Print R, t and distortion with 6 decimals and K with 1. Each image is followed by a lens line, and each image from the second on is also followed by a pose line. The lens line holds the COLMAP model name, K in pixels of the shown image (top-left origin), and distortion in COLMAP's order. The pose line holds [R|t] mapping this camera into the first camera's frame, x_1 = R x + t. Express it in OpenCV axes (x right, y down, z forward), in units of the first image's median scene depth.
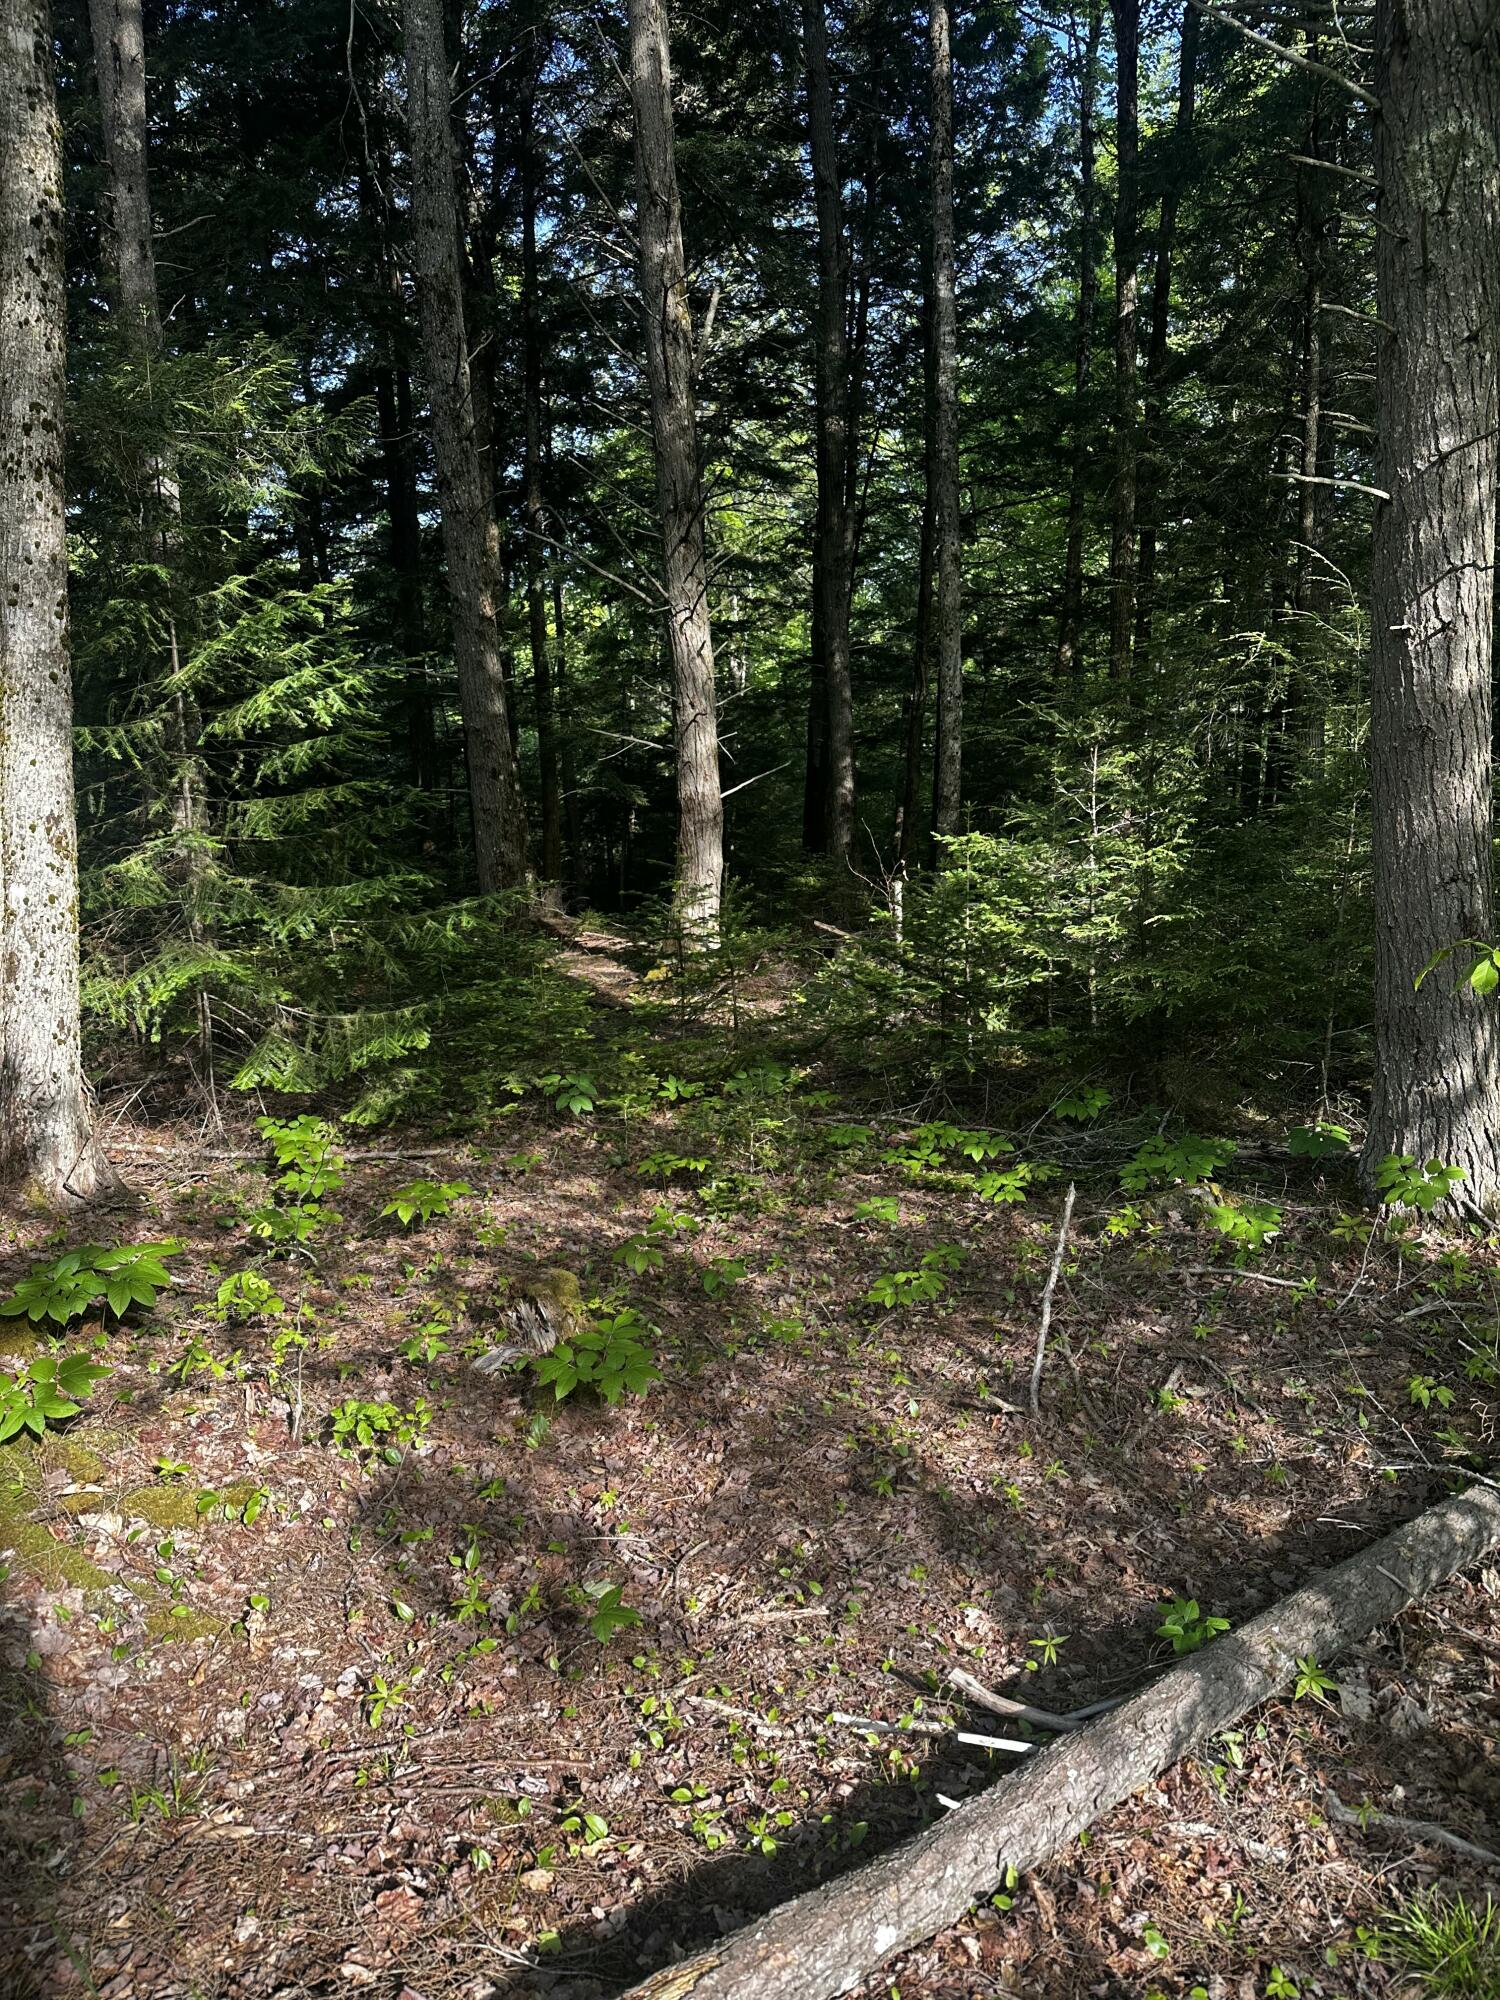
lens RADIAL K [[1426.7, 0, 750.0], [0, 1426.7, 1000.0], [0, 0, 1]] dist [0.115509, -0.152561]
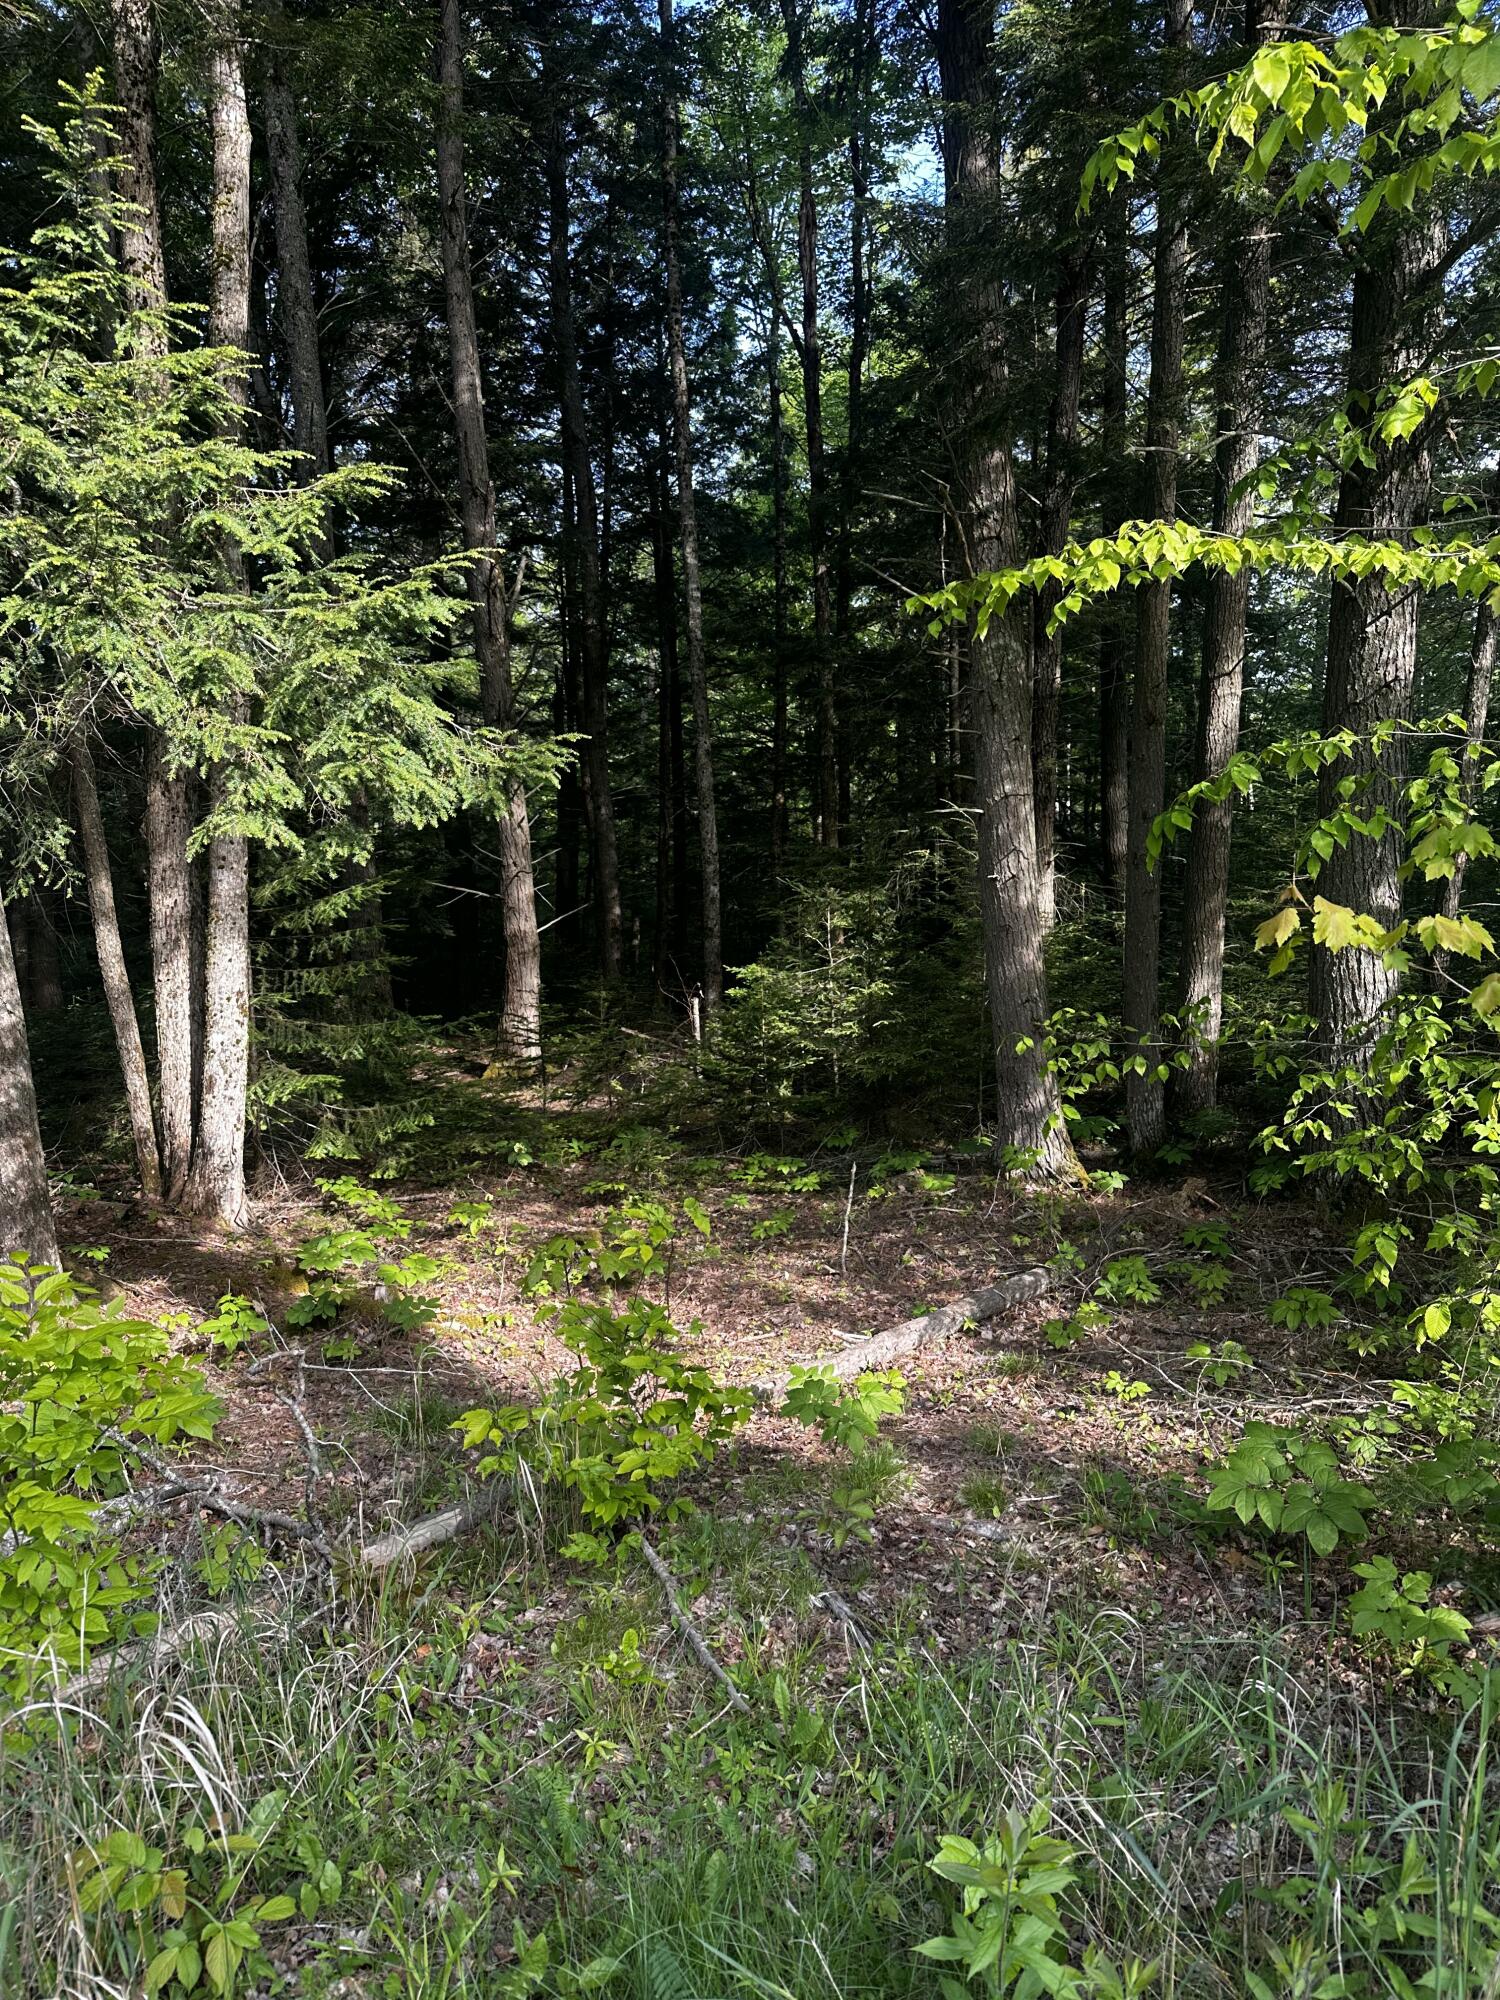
lens RADIAL K [[1426.7, 0, 750.0], [0, 1426.7, 1000.0], [0, 0, 1]] dist [0.115509, -0.152561]
pose [[0.979258, -0.038077, 0.199008, -0.200109], [0.051297, 0.996776, -0.061702, 0.012210], [-0.196017, 0.070630, 0.978054, -0.610375]]
